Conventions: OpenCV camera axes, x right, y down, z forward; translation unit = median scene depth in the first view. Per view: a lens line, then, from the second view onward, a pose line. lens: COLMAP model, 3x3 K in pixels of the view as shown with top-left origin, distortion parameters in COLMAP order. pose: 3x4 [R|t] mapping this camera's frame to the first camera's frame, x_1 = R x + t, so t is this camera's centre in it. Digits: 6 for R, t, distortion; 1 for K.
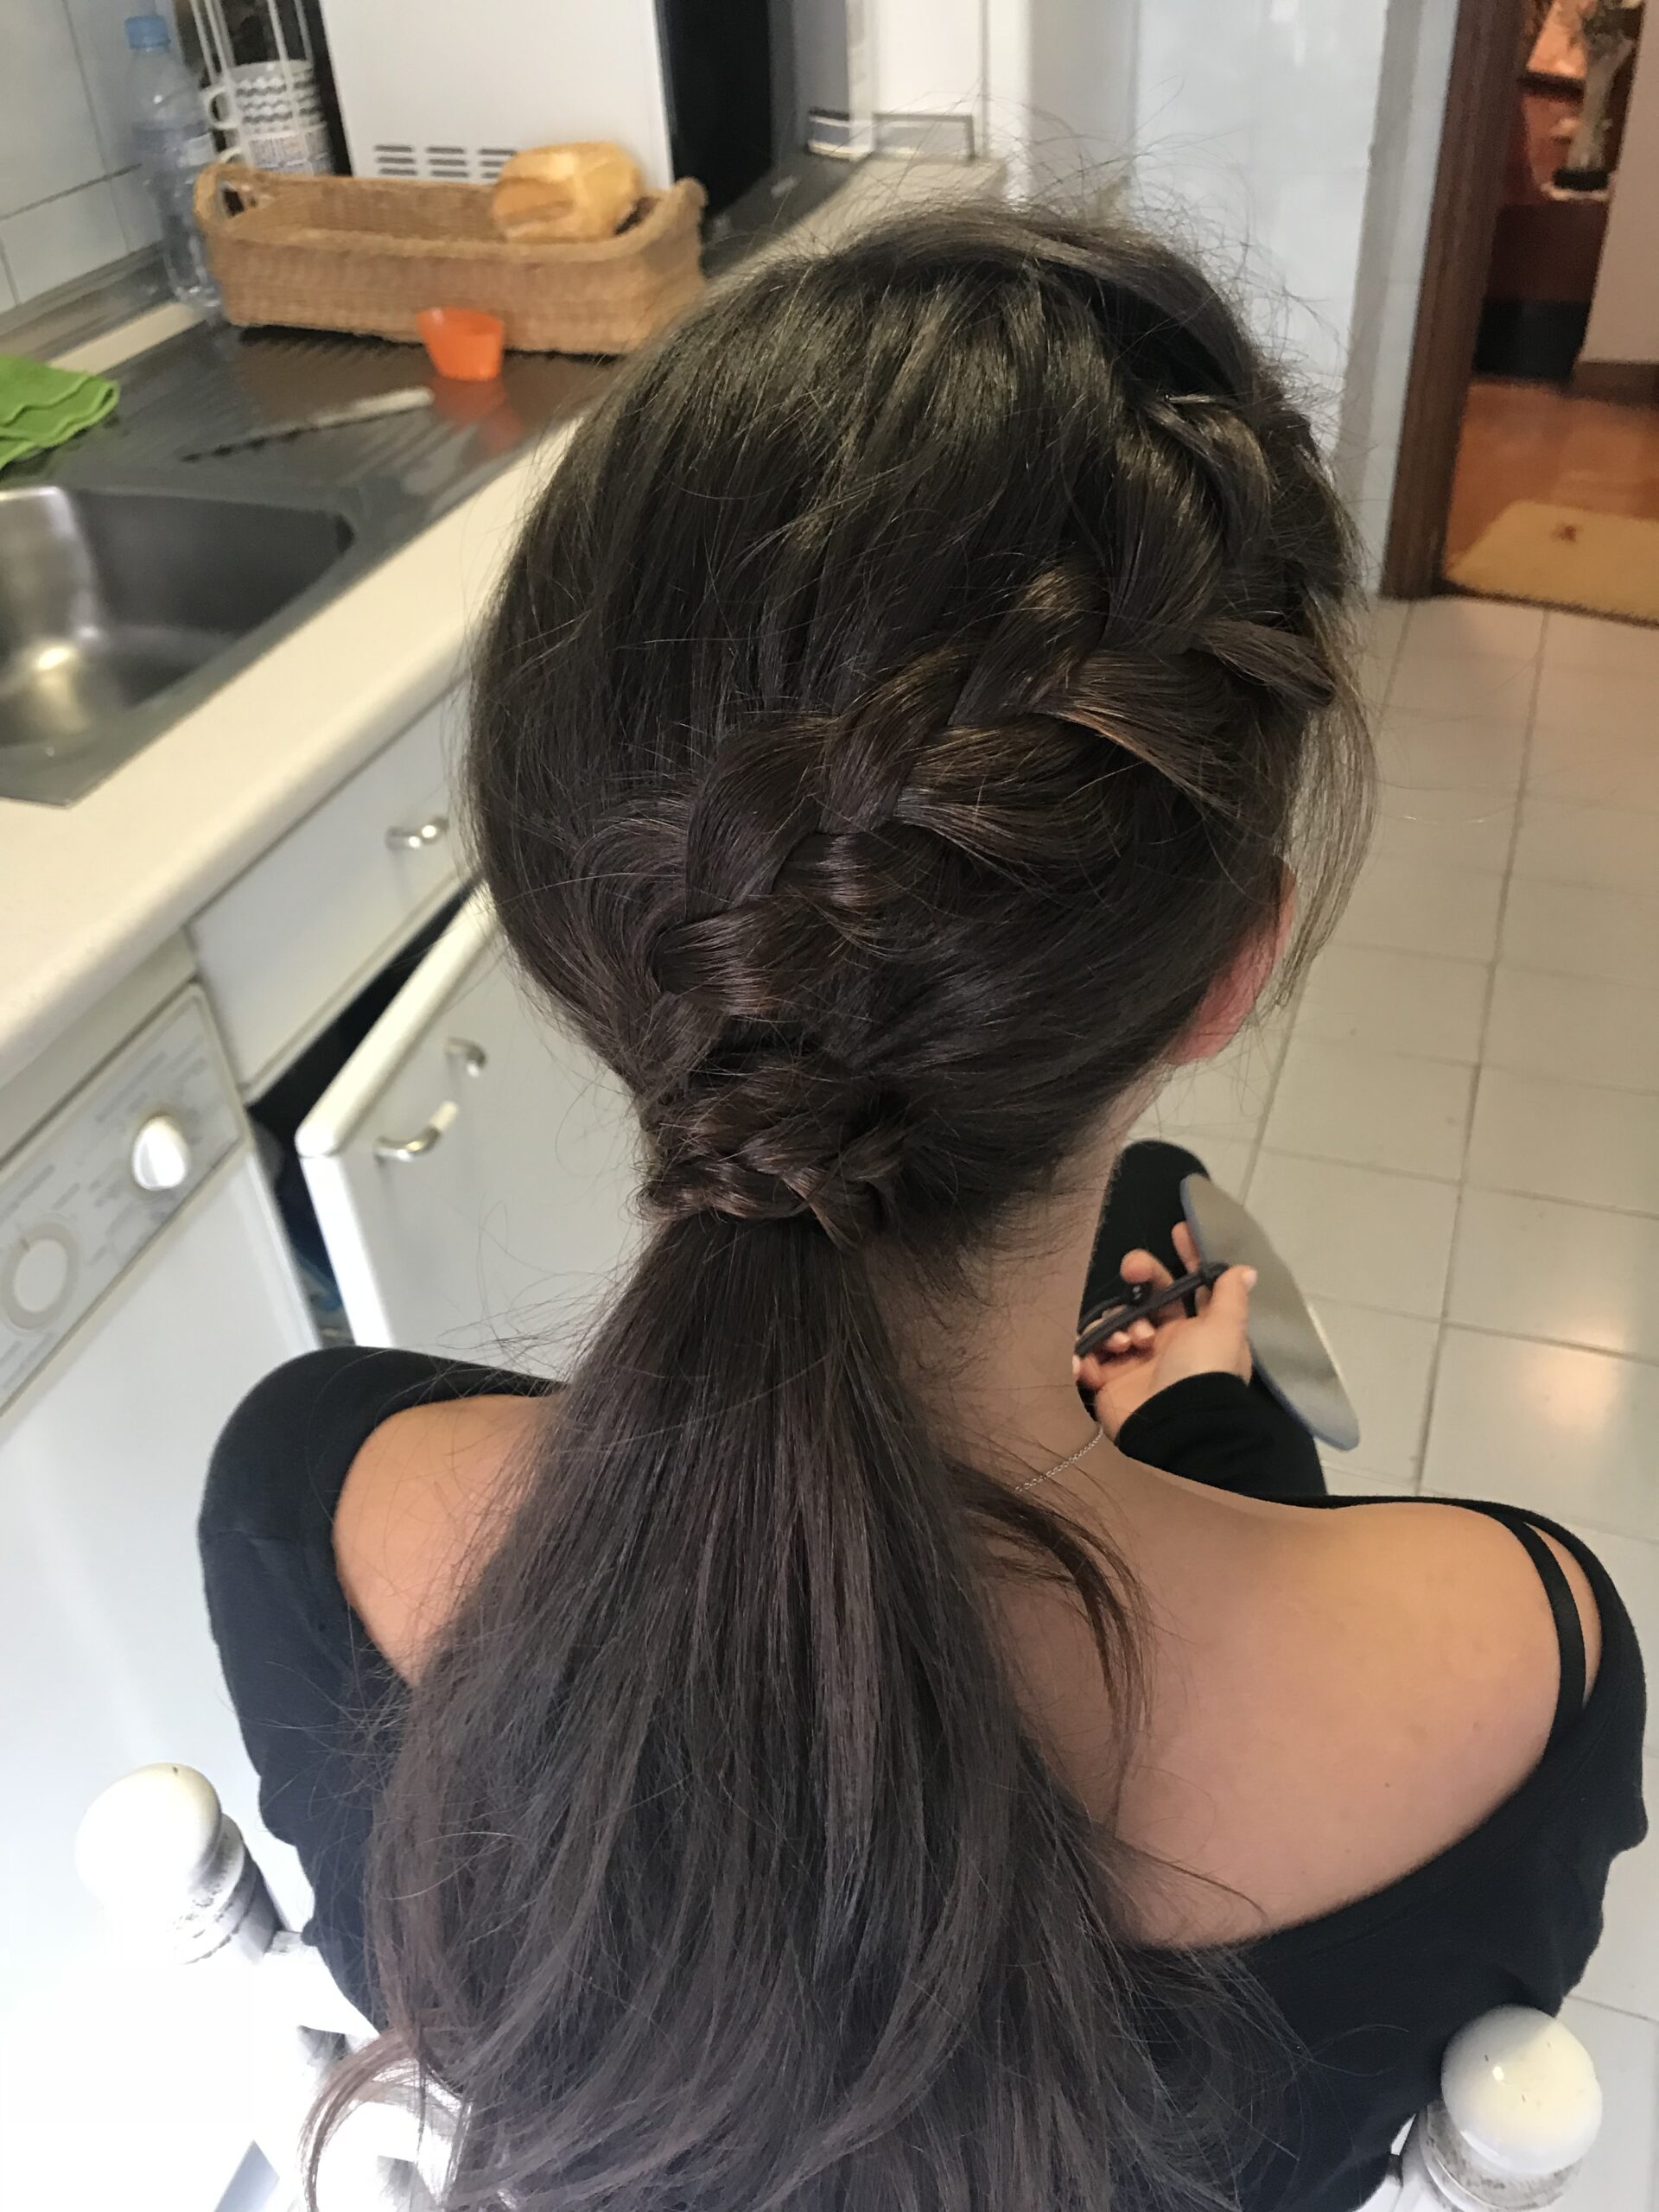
lens RADIAL K [[1811.4, 0, 834.9], [0, 1811.4, 1079.0], [0, 0, 1]] dist [0.082697, -0.104917]
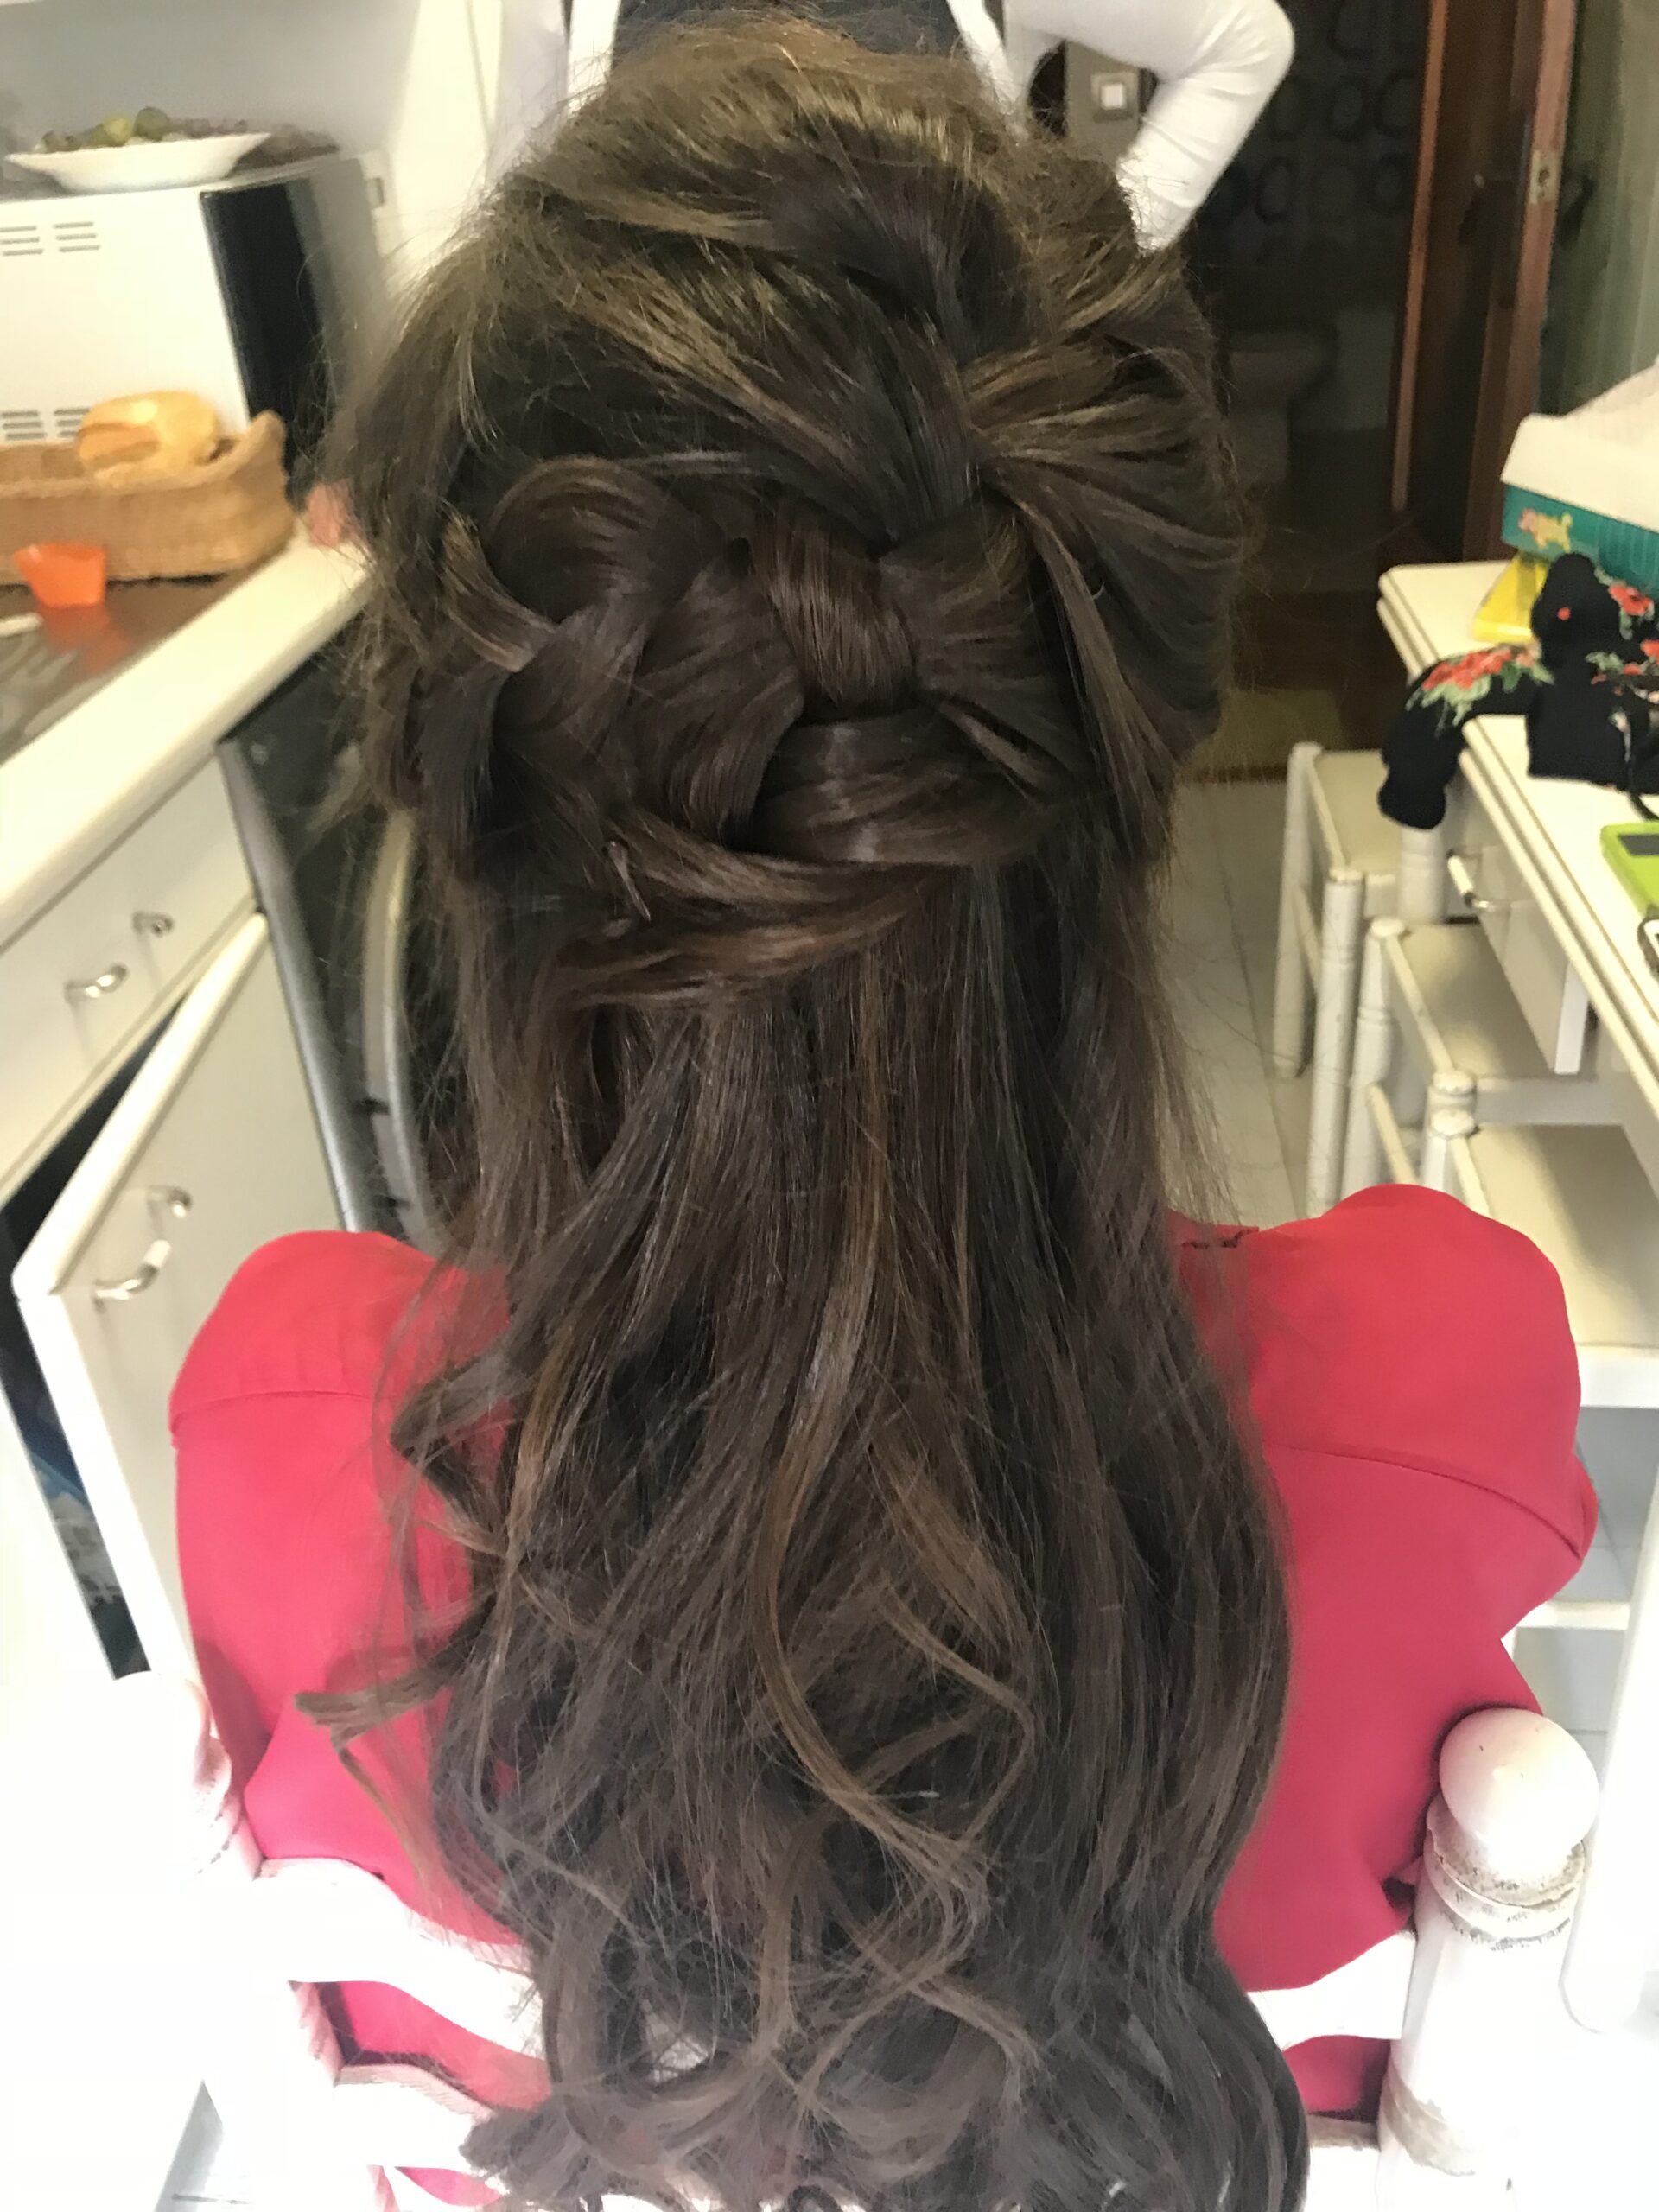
lens RADIAL K [[1853.4, 0, 814.4], [0, 1853.4, 1103.5], [0, 0, 1]] dist [-0.011965, 0.060760]
pose [[0.969400, -0.141340, 0.200717, -0.044162], [0.170137, 0.976230, -0.134272, 0.101855], [-0.176968, 0.164312, 0.970404, -0.041001]]
